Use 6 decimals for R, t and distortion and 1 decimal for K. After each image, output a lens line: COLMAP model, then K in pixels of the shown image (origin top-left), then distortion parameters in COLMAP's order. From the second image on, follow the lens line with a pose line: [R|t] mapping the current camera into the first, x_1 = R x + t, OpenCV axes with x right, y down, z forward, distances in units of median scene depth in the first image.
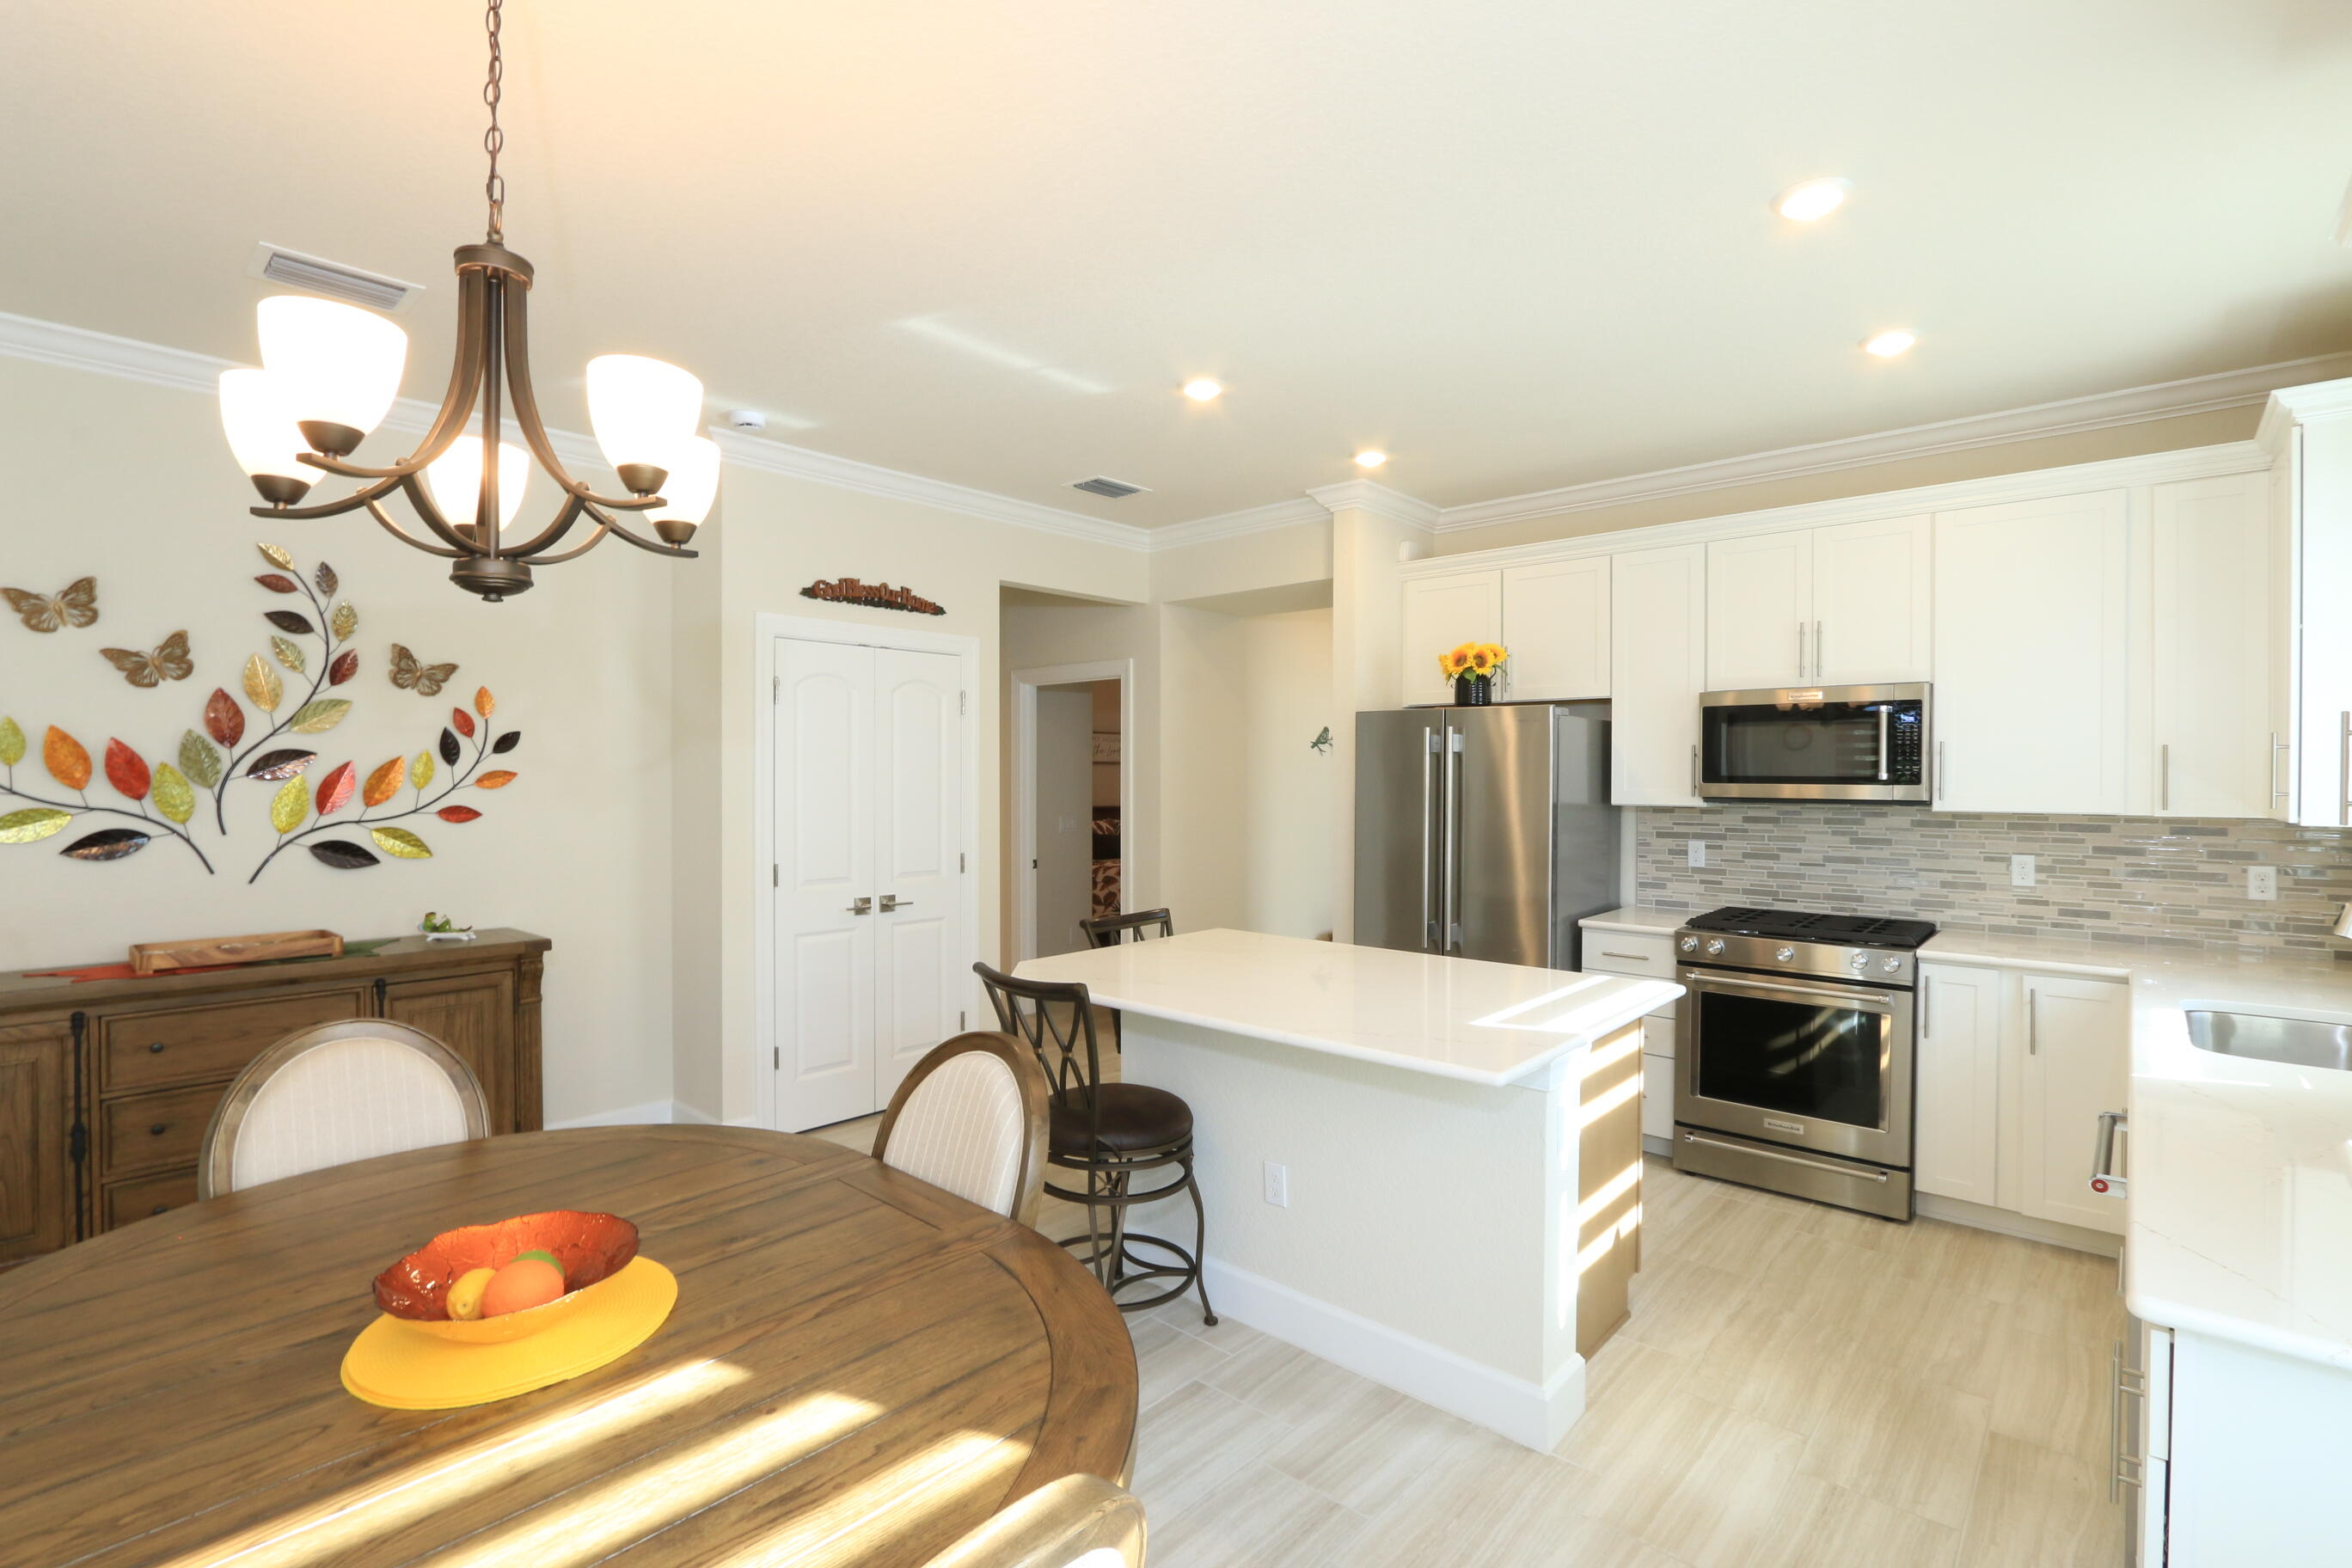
lens RADIAL K [[1072.0, 0, 1178.9], [0, 1072.0, 785.7], [0, 0, 1]] dist [-0.000803, -0.000260]
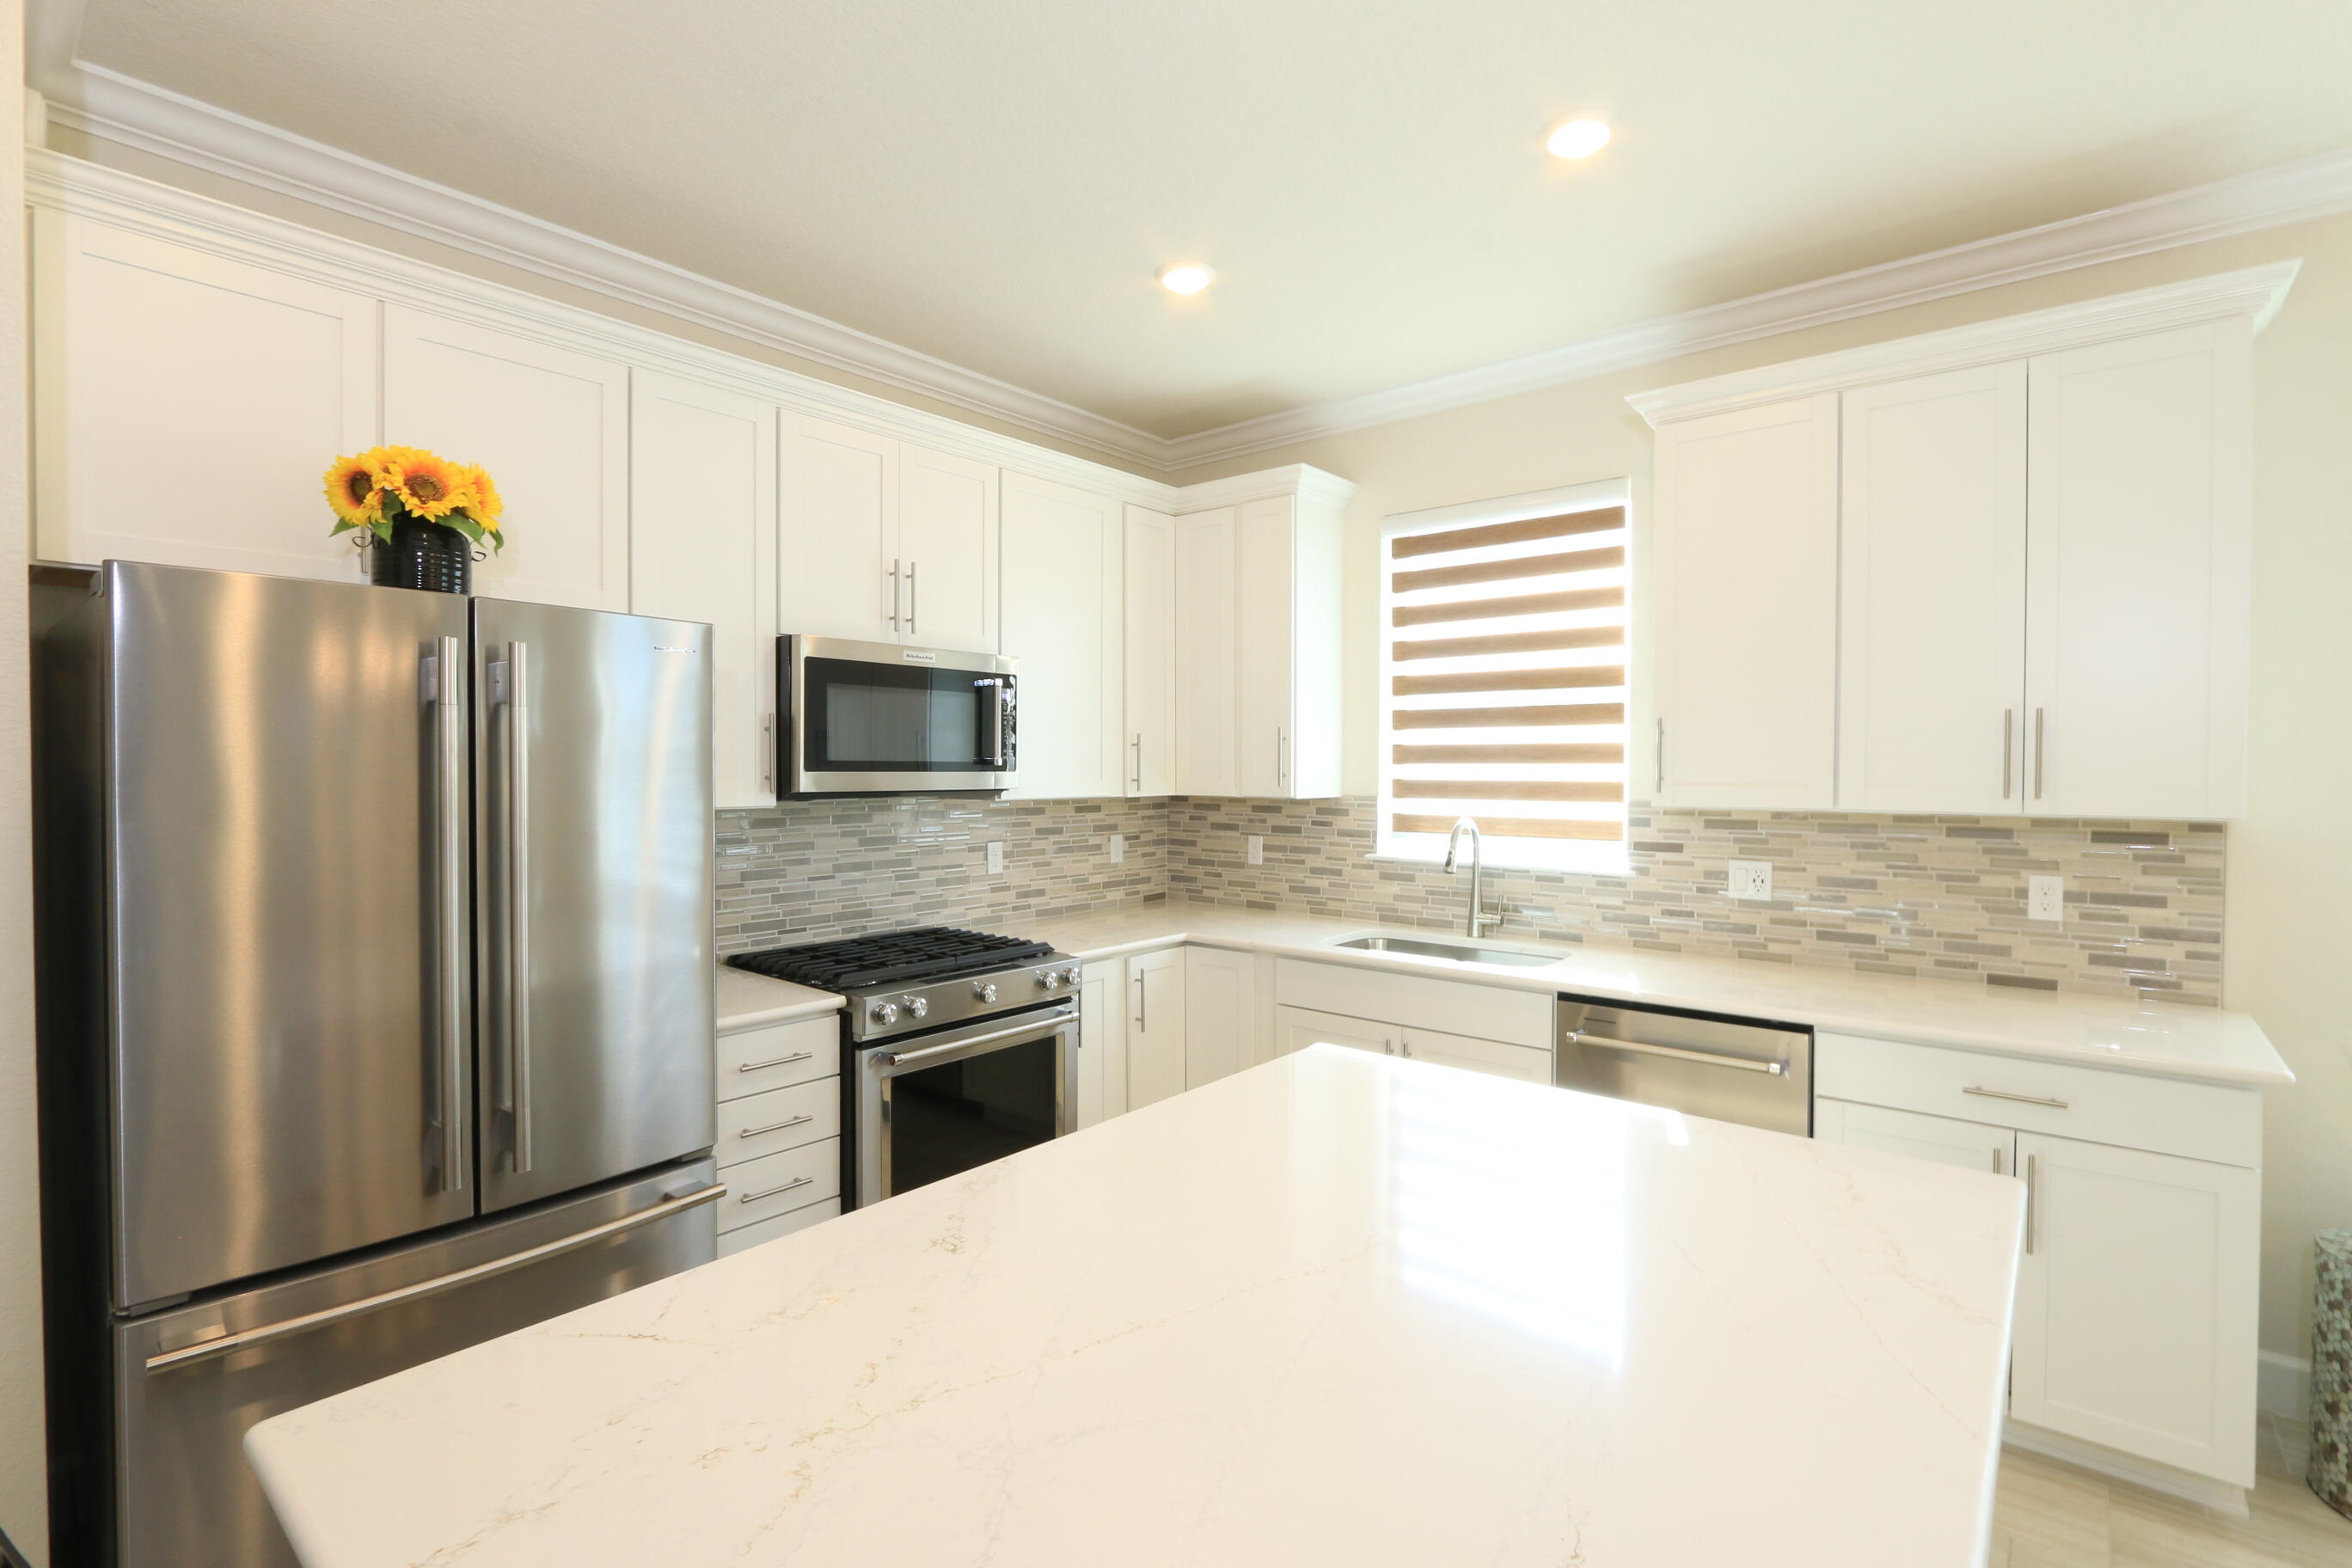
lens RADIAL K [[1072.0, 0, 1179.3], [0, 1072.0, 776.5], [0, 0, 1]] dist [-0.000803, -0.000260]
pose [[-0.048516, -0.008686, 0.998785, -0.199441], [0.009443, 0.999914, 0.009154, -0.003143], [-0.998778, 0.009876, -0.048430, 0.864987]]
